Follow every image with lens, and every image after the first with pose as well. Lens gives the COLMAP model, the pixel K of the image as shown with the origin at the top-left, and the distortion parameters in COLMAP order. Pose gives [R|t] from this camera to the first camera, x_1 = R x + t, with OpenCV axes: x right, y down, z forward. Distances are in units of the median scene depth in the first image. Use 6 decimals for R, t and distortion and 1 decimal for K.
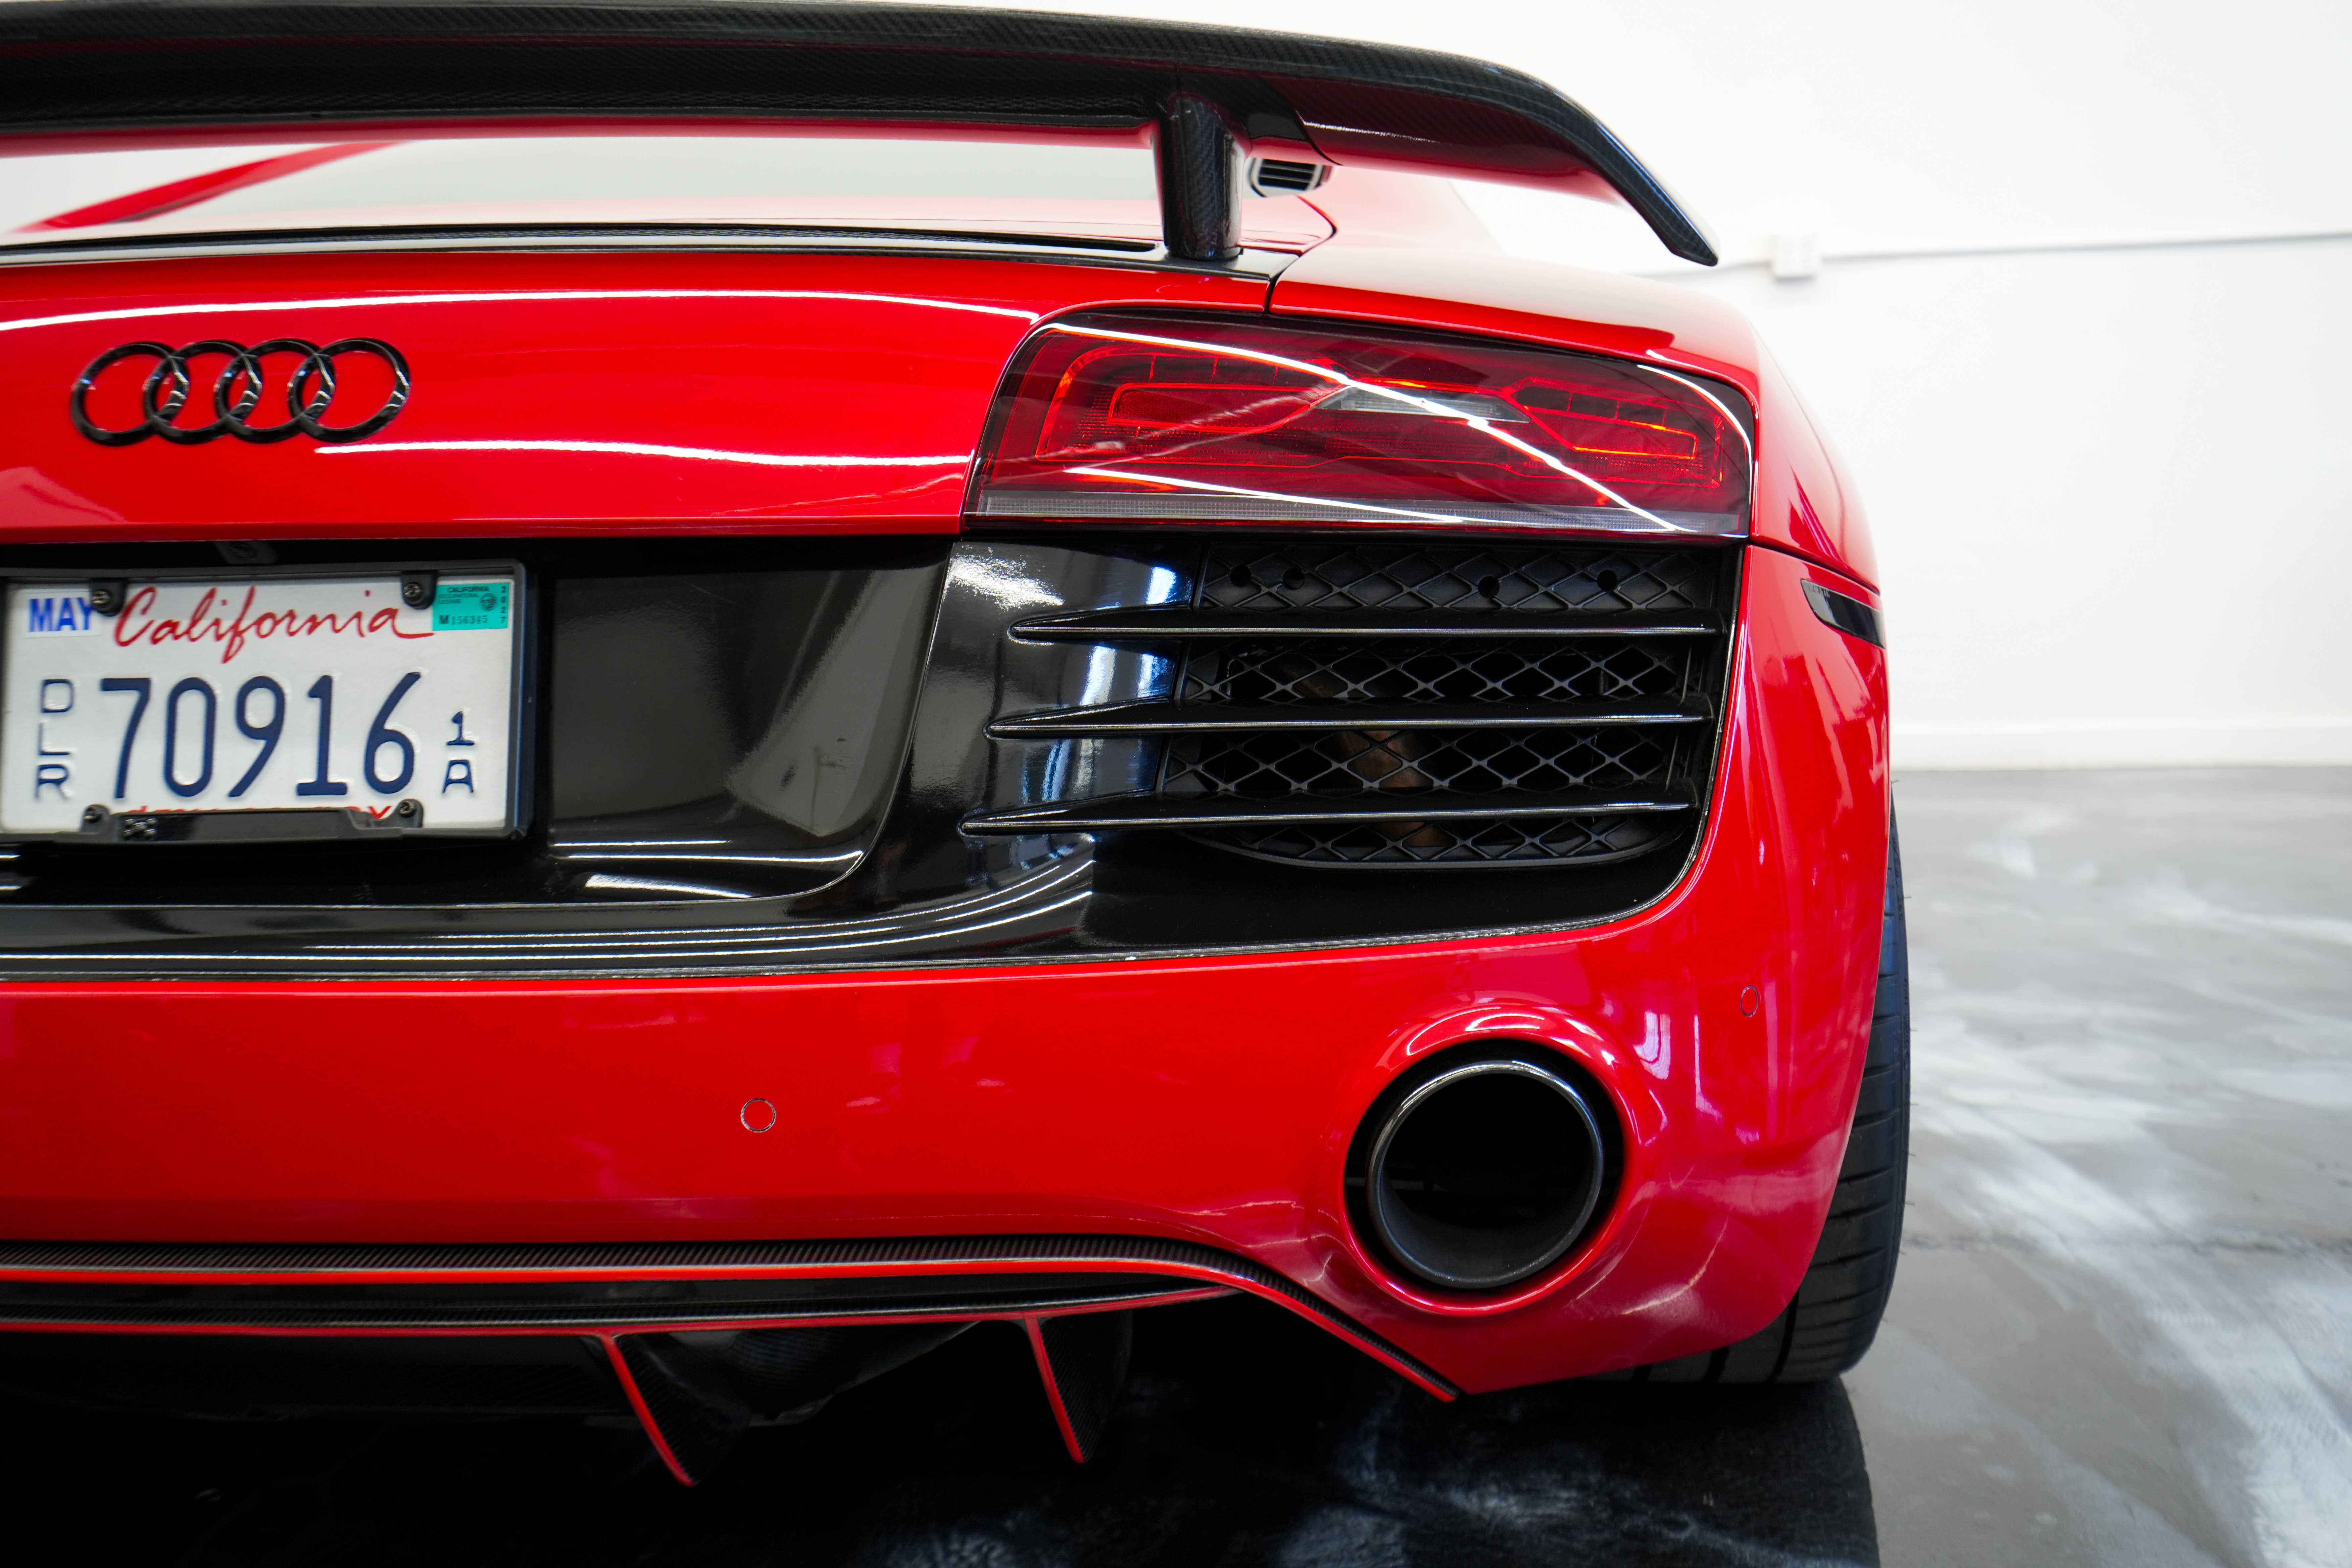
lens RADIAL K [[2215.6, 0, 1170.3], [0, 2215.6, 781.6], [0, 0, 1]] dist [0.080062, 0.000000]
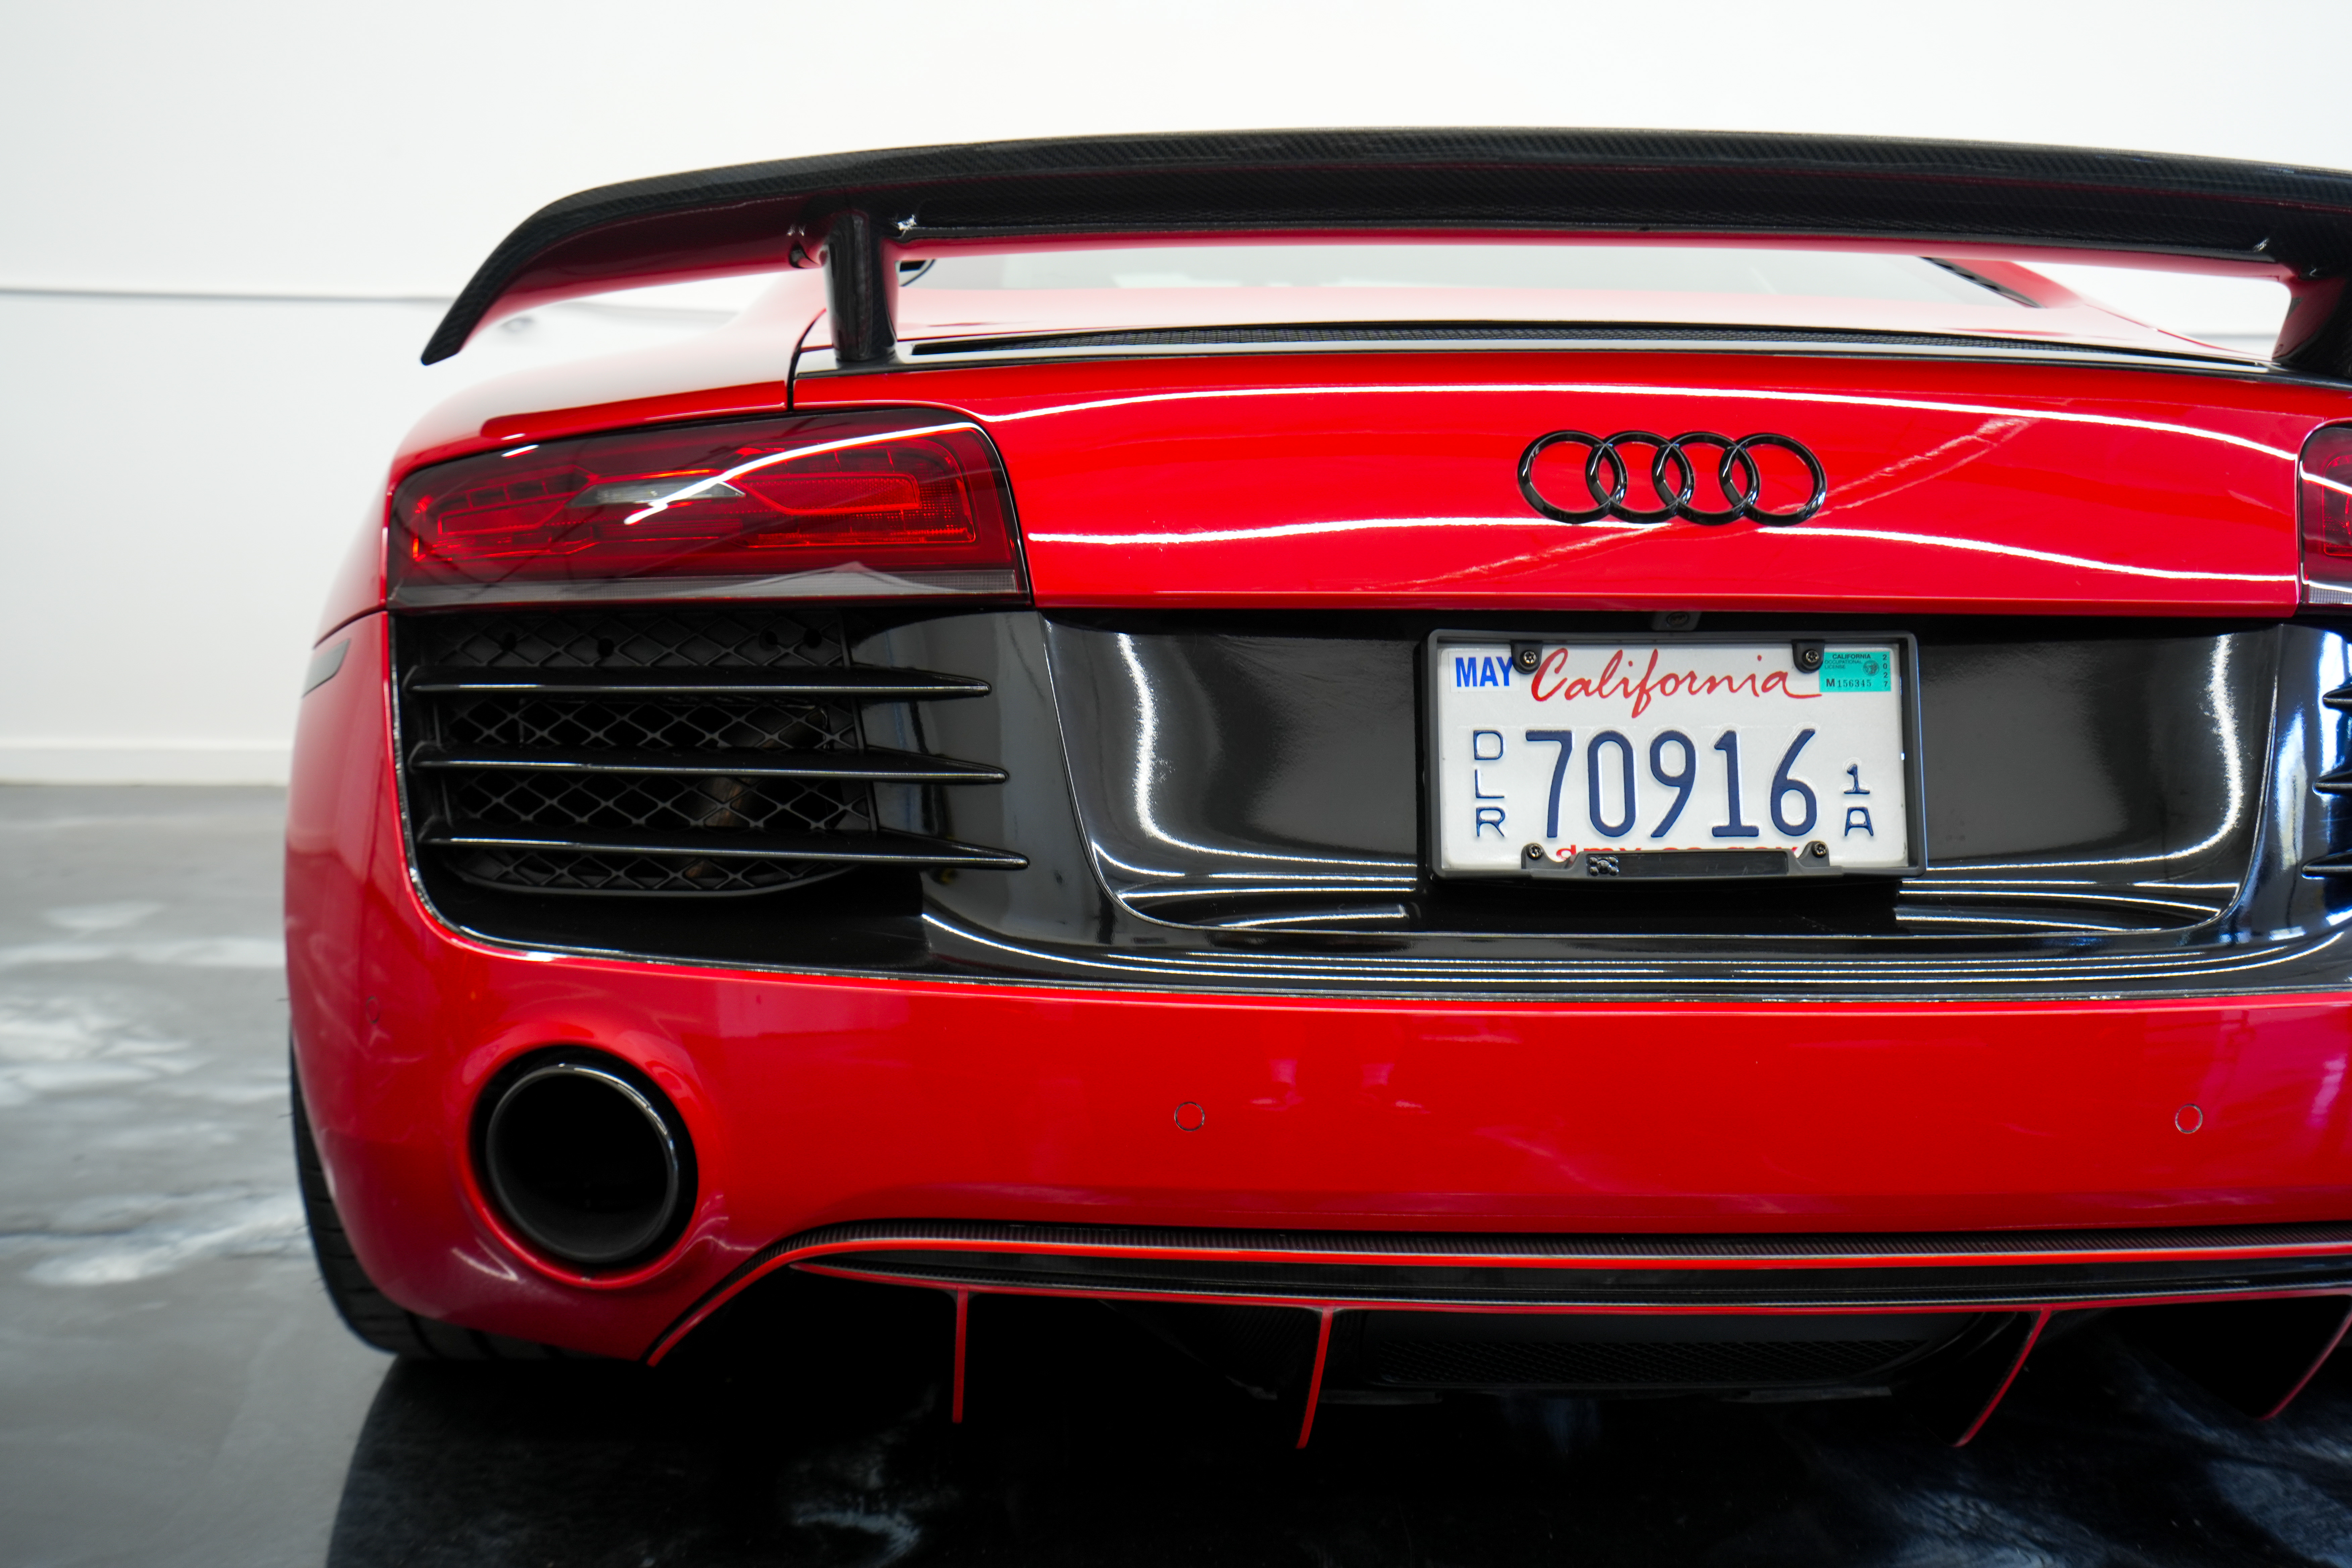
lens RADIAL K [[2215.6, 0, 1179.6], [0, 2215.6, 786.6], [0, 0, 1]] dist [0.080062, 0.000000]
pose [[0.980433, 0.013569, 0.196383, -0.857009], [-0.012890, 0.999906, -0.004736, -0.010237], [-0.196428, 0.002112, 0.980516, -0.043085]]
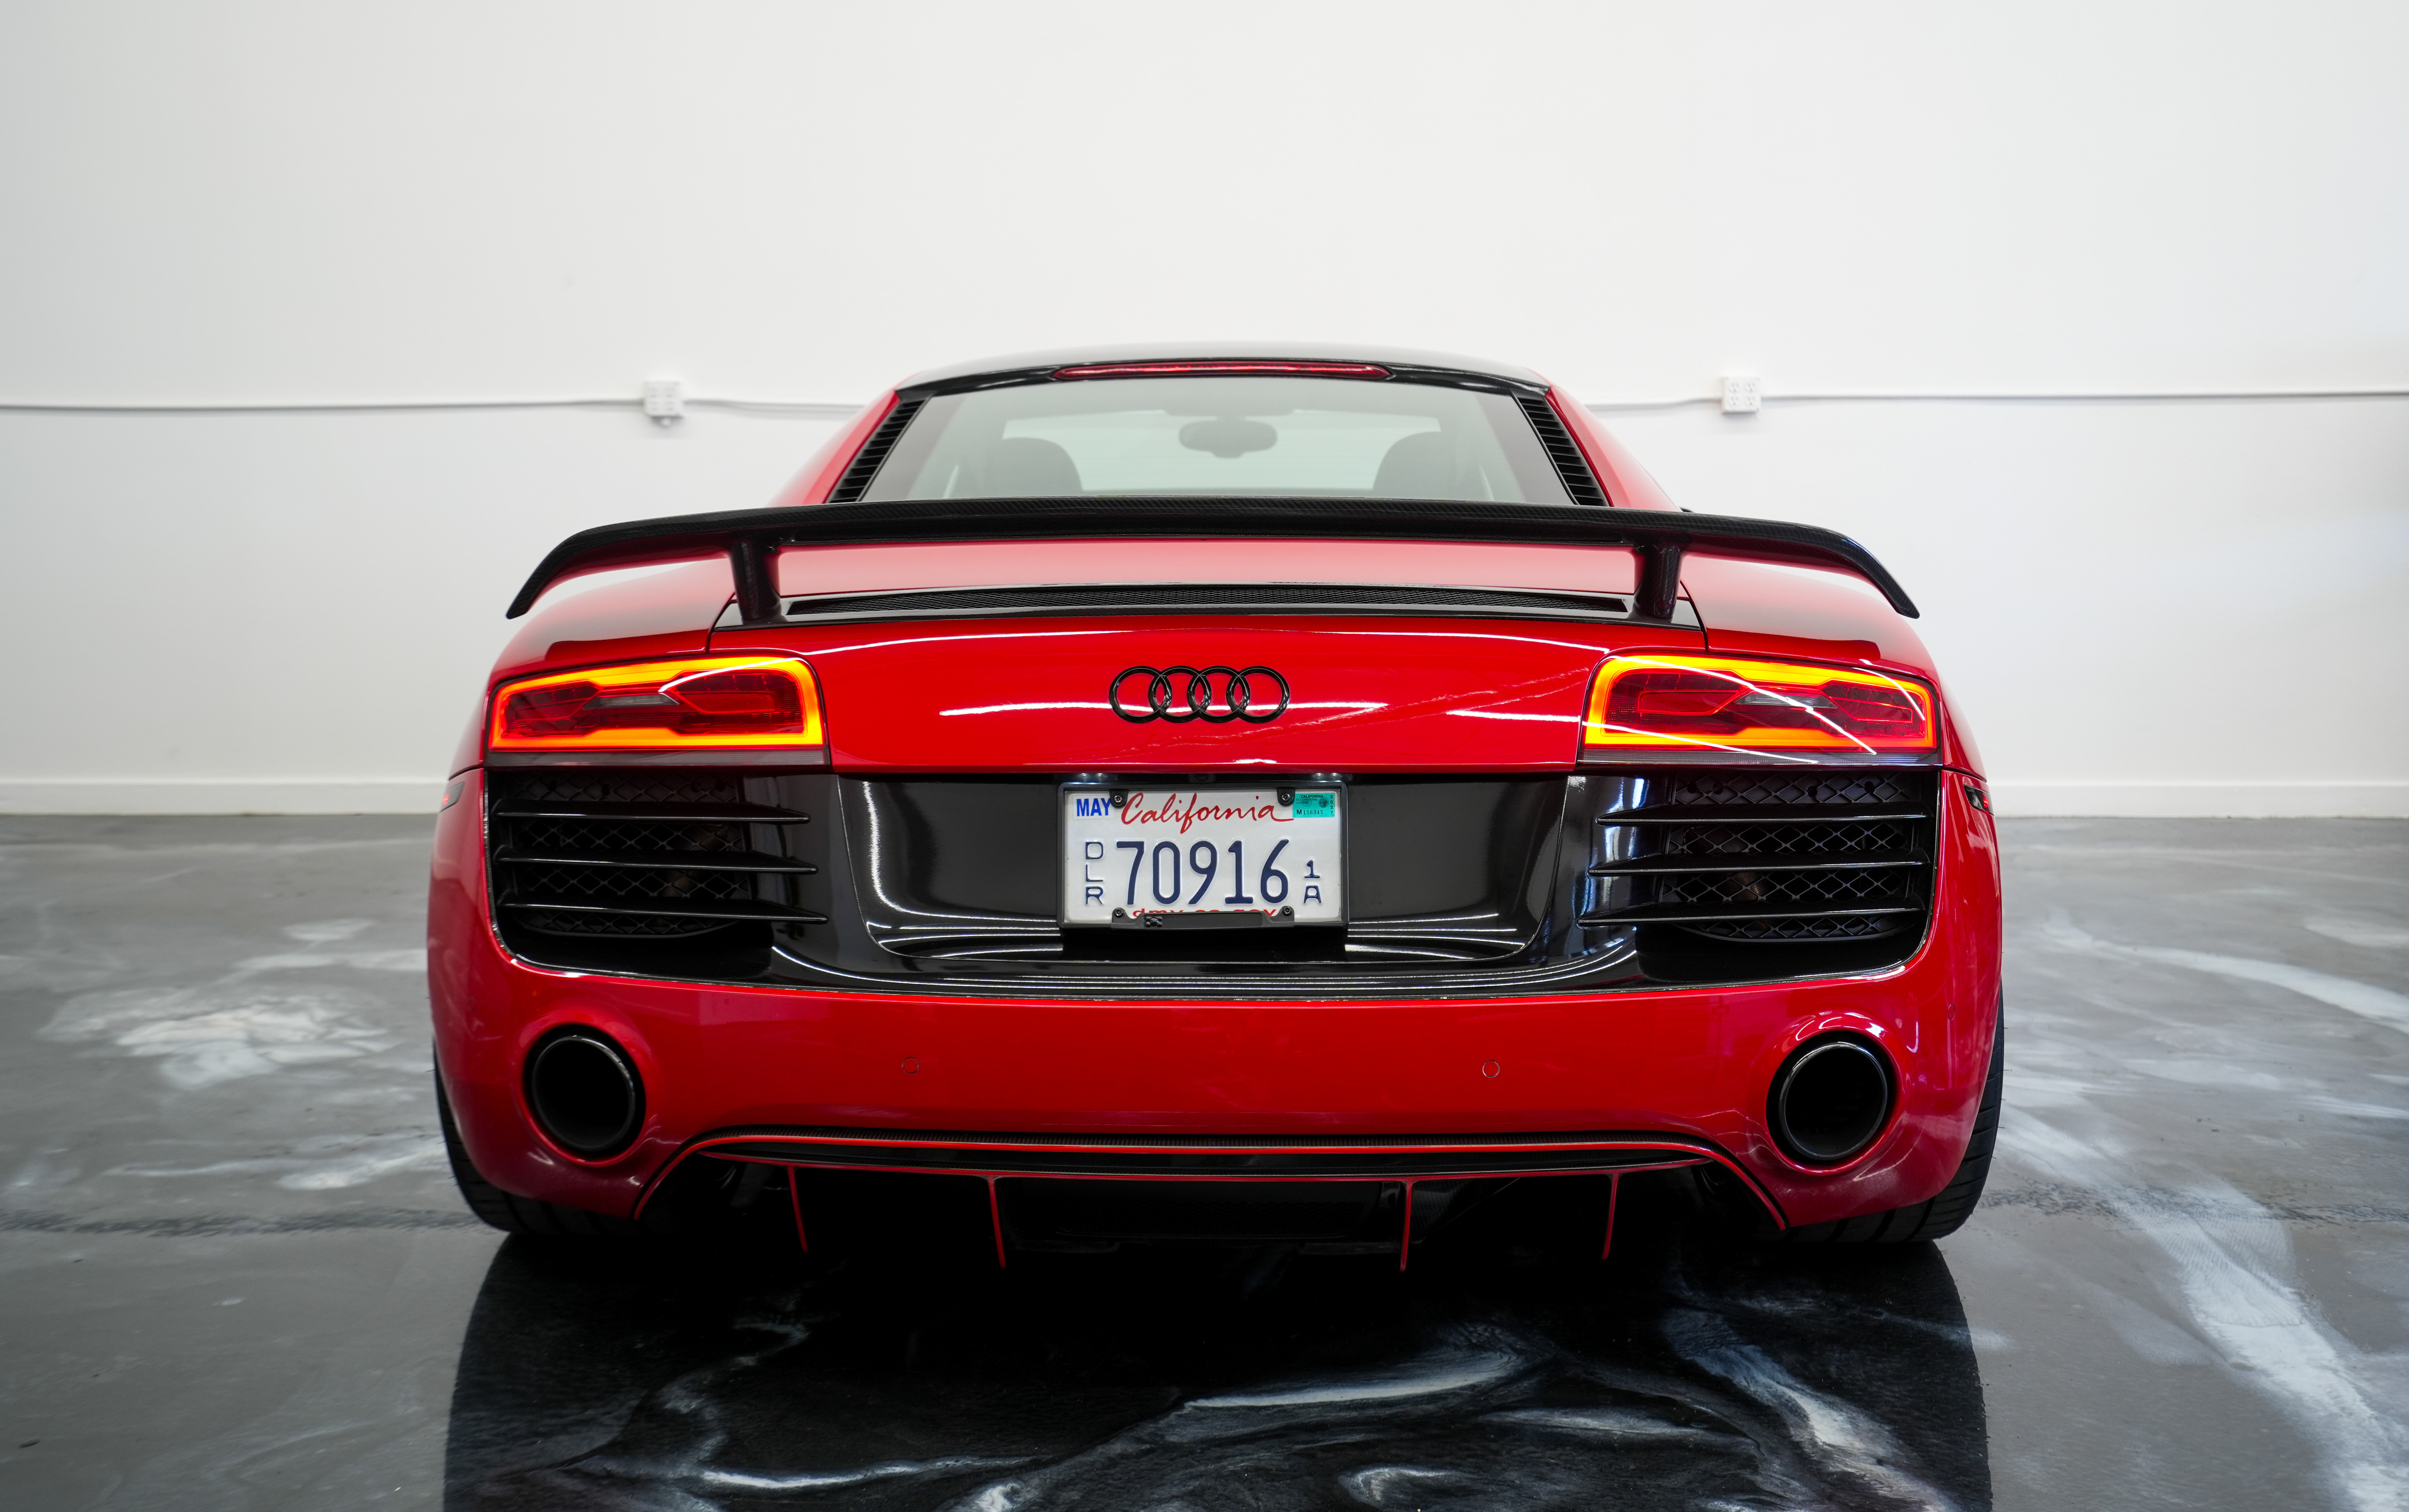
lens RADIAL K [[2334.2, 0, 1184.7], [0, 2334.2, 695.8], [0, 0, 1]] dist [0.072923, 0.000000]
pose [[0.995137, 0.010124, 0.097978, -0.611952], [-0.006465, 0.999272, -0.037595, -0.094983], [-0.098287, 0.036778, 0.994478, -0.980945]]
